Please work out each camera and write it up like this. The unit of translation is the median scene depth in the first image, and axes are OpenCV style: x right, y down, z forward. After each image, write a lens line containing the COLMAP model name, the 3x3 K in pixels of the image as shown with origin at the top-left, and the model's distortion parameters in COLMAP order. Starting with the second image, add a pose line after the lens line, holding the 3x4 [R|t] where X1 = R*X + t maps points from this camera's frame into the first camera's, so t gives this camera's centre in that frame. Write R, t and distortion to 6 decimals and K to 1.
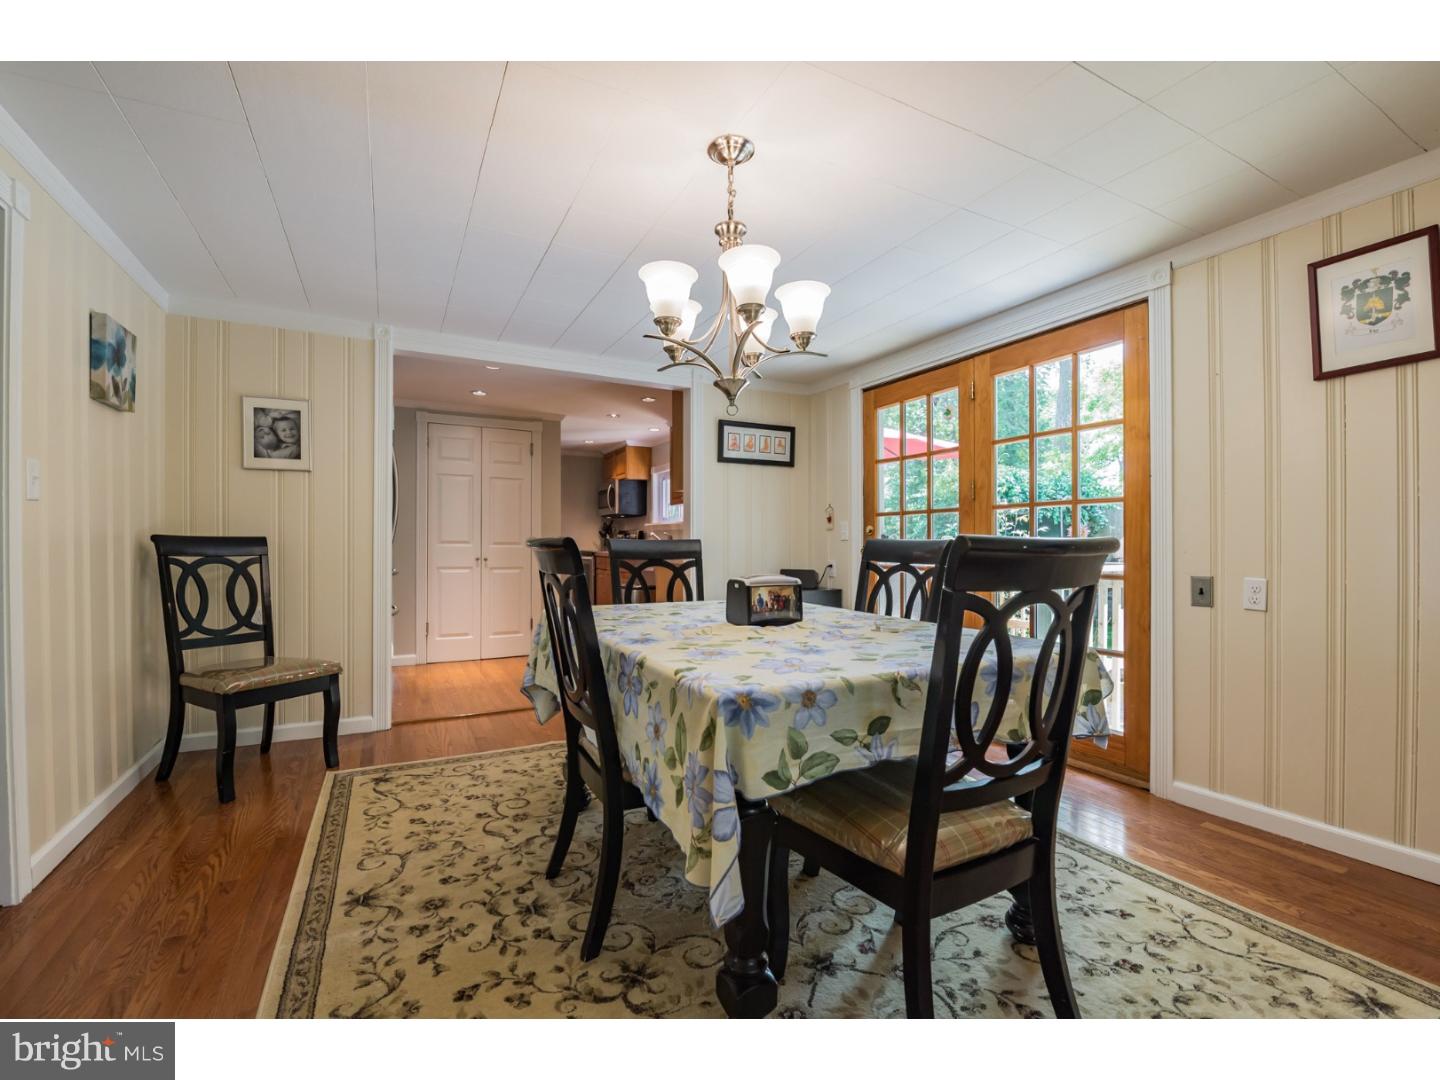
lens RADIAL K [[622.9, 0, 714.1], [0, 622.9, 544.3], [0, 0, 1]] dist [-0.006516, -0.006778]
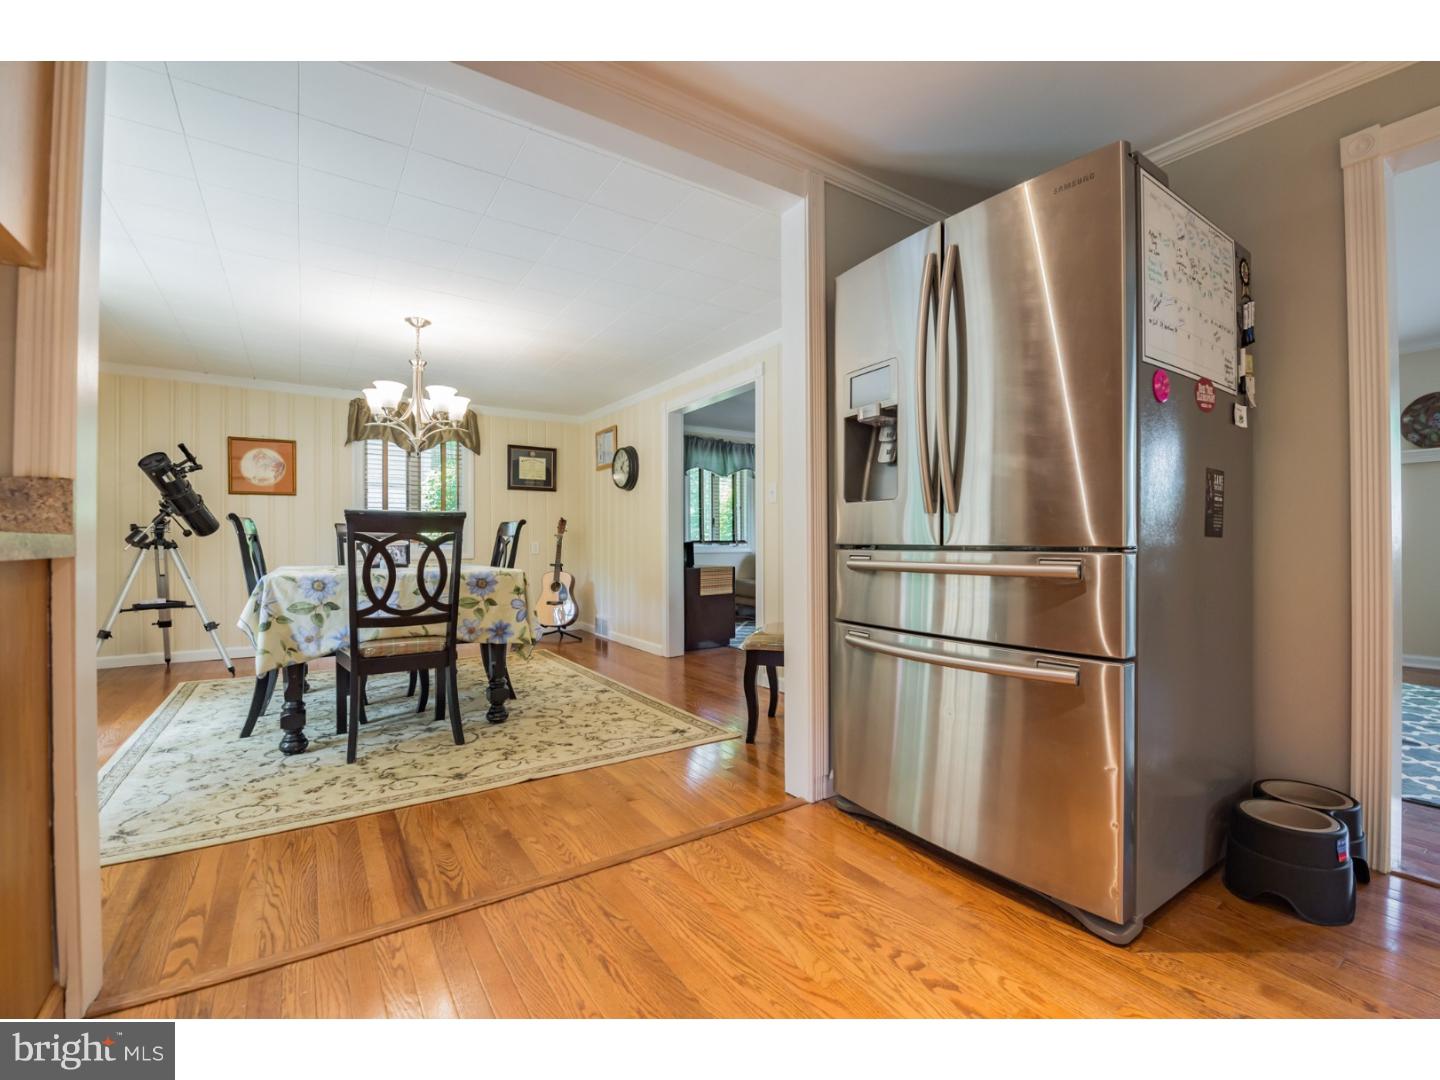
lens RADIAL K [[622.9, 0, 723.7], [0, 622.9, 538.2], [0, 0, 1]] dist [-0.006516, -0.006778]
pose [[-0.992797, -0.000386, -0.119806, -0.513076], [-0.000206, 0.999999, -0.001518, 0.035768], [0.119806, -0.001482, -0.992796, 2.255152]]
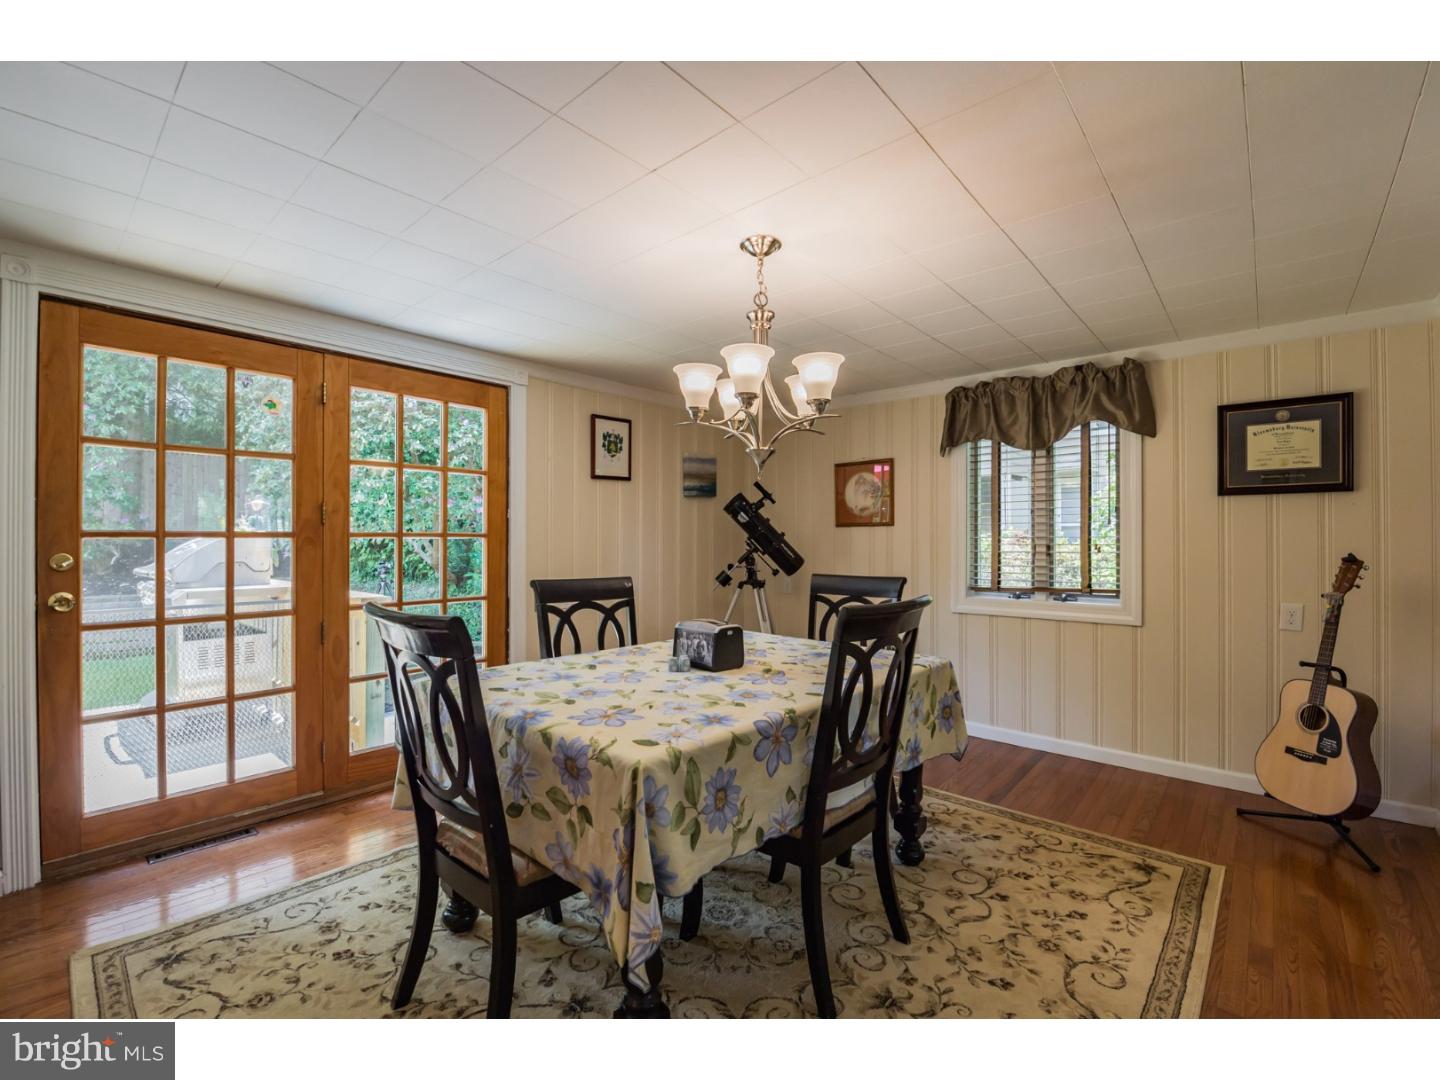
lens RADIAL K [[622.9, 0, 725.1], [0, 622.9, 539.5], [0, 0, 1]] dist [-0.006516, -0.006778]
pose [[-0.369741, -0.002234, 0.929132, -0.736175], [-0.000310, 0.999997, 0.002281, -0.074165], [-0.929135, 0.000555, -0.369741, 1.089582]]
